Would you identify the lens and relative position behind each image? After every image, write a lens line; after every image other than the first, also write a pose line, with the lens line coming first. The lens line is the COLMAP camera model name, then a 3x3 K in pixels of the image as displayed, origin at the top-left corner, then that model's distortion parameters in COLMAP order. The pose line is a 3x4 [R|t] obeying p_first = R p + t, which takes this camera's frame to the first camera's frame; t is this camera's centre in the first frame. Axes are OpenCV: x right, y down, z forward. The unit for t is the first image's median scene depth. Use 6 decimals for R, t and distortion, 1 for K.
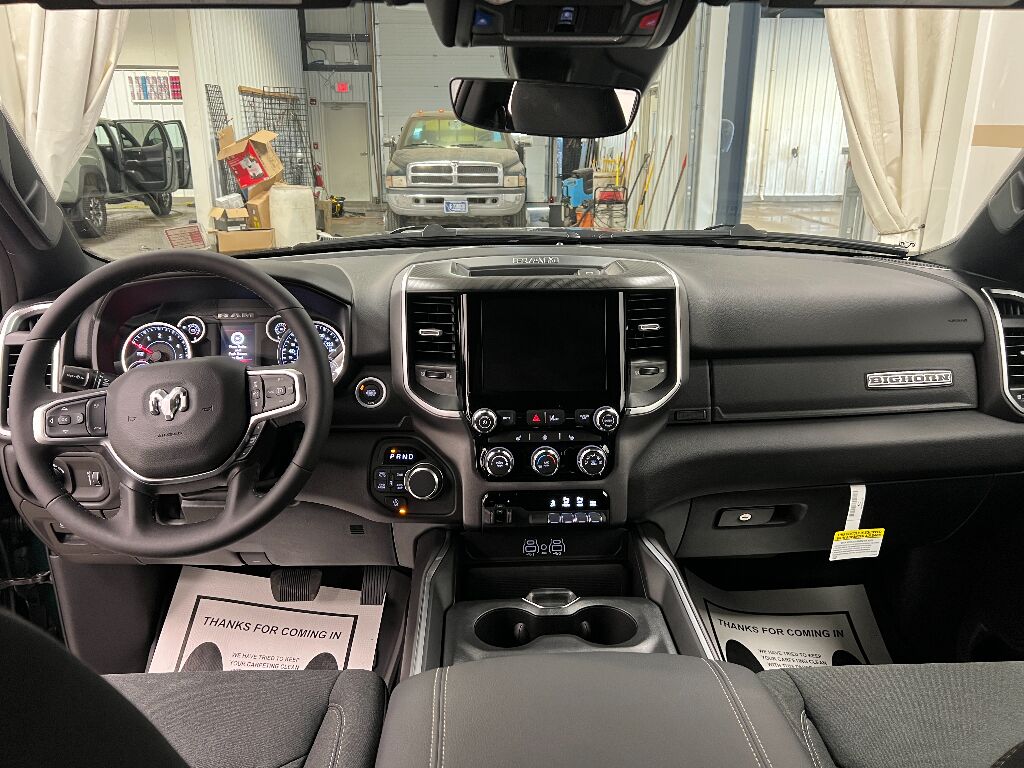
lens RADIAL K [[781.6, 0, 514.6], [0, 781.6, 374.9], [0, 0, 1]] dist [0.038622, -0.055585]
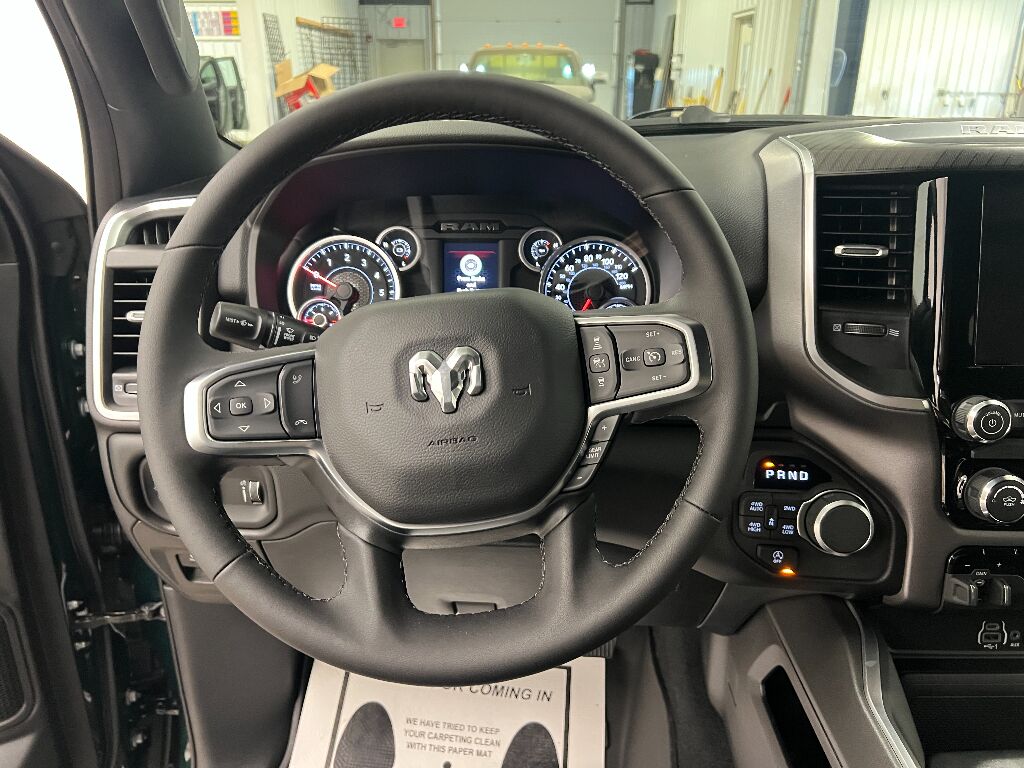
lens RADIAL K [[787.7, 0, 500.7], [0, 787.7, 385.9], [0, 0, 1]] dist [0.011500, -0.005445]
pose [[0.997671, 0.022807, -0.064279, -0.315078], [-0.018337, 0.997428, 0.069285, 0.004644], [0.065694, -0.067944, 0.995524, 0.425265]]
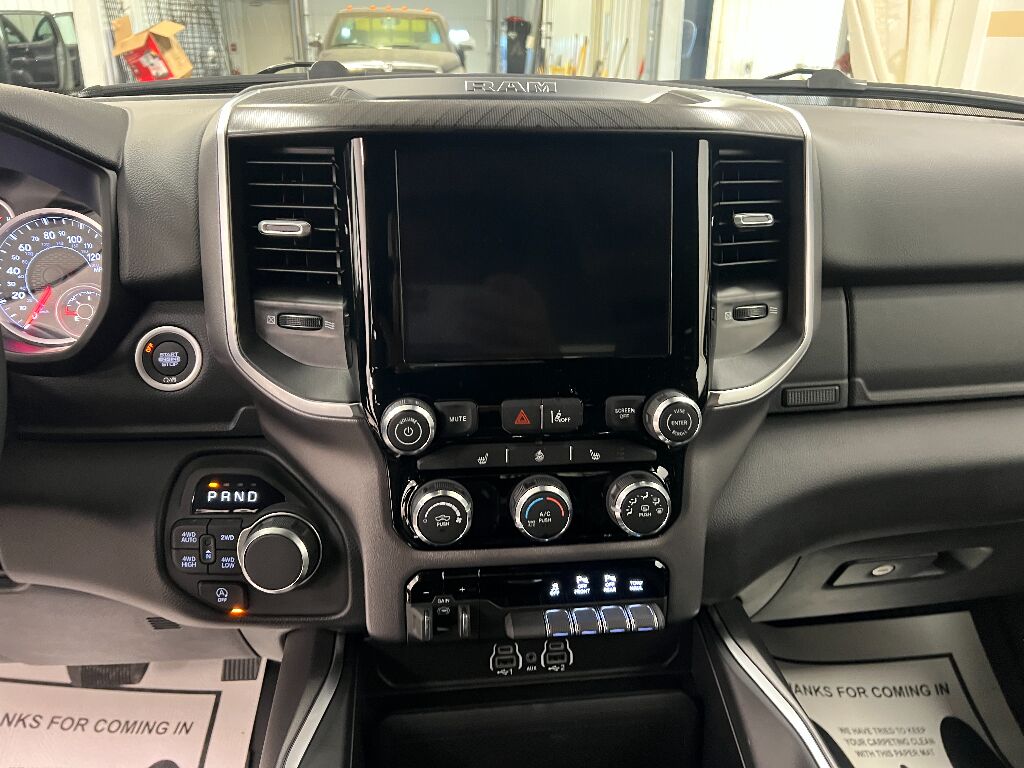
lens RADIAL K [[781.6, 0, 514.6], [0, 781.6, 374.9], [0, 0, 1]] dist [0.038622, -0.055585]
pose [[0.997279, -0.009208, 0.073144, -0.009529], [0.002334, 0.995615, 0.093517, -0.011858], [-0.073684, -0.093092, 0.992927, 0.526797]]
